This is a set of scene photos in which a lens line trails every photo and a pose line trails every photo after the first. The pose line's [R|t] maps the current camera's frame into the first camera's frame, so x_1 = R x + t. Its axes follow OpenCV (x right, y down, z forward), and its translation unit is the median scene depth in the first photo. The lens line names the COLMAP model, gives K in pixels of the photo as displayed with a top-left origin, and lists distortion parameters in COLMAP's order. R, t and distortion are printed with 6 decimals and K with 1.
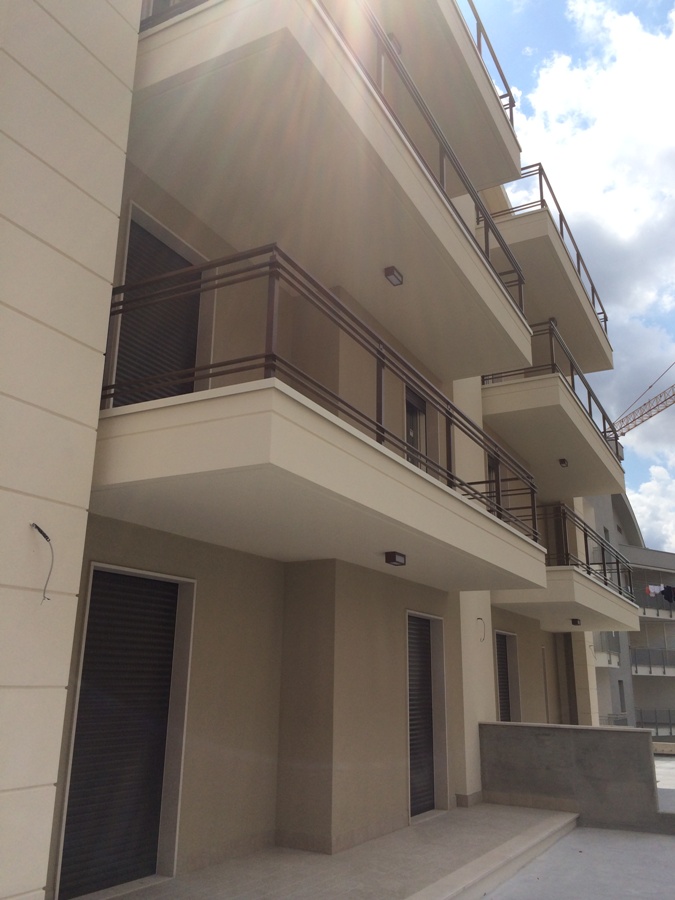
lens RADIAL K [[780.2, 0, 333.7], [0, 780.2, 448.9], [0, 0, 1]] dist [0.068078, -0.088988]
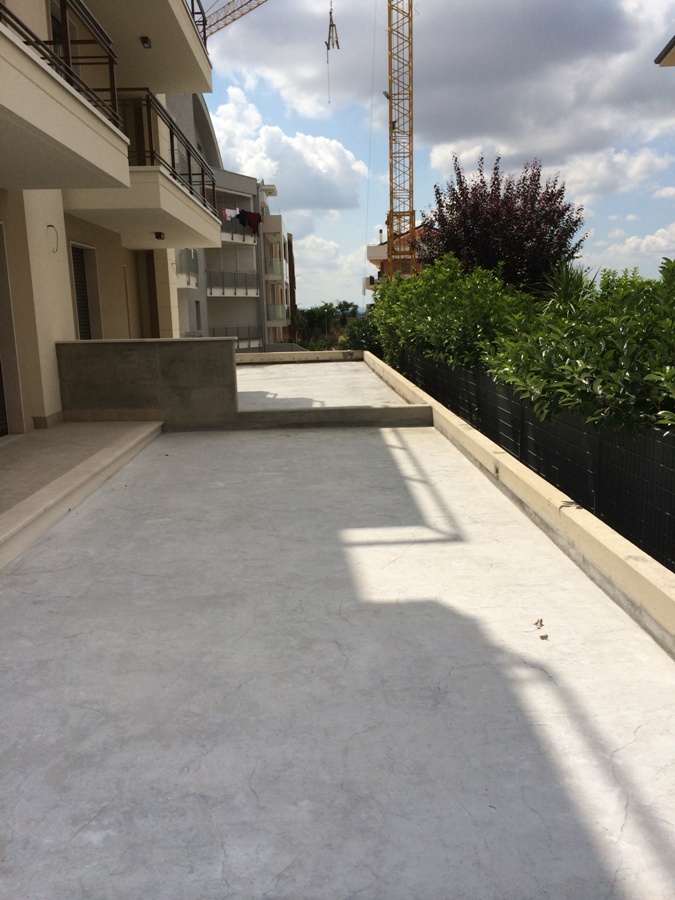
lens RADIAL K [[780.2, 0, 337.9], [0, 780.2, 450.3], [0, 0, 1]] dist [0.068078, -0.088988]
pose [[0.869759, -0.125323, 0.477297, 0.019718], [-0.102292, 0.900419, 0.422825, 0.044682], [-0.482757, -0.416580, 0.770329, 0.096816]]
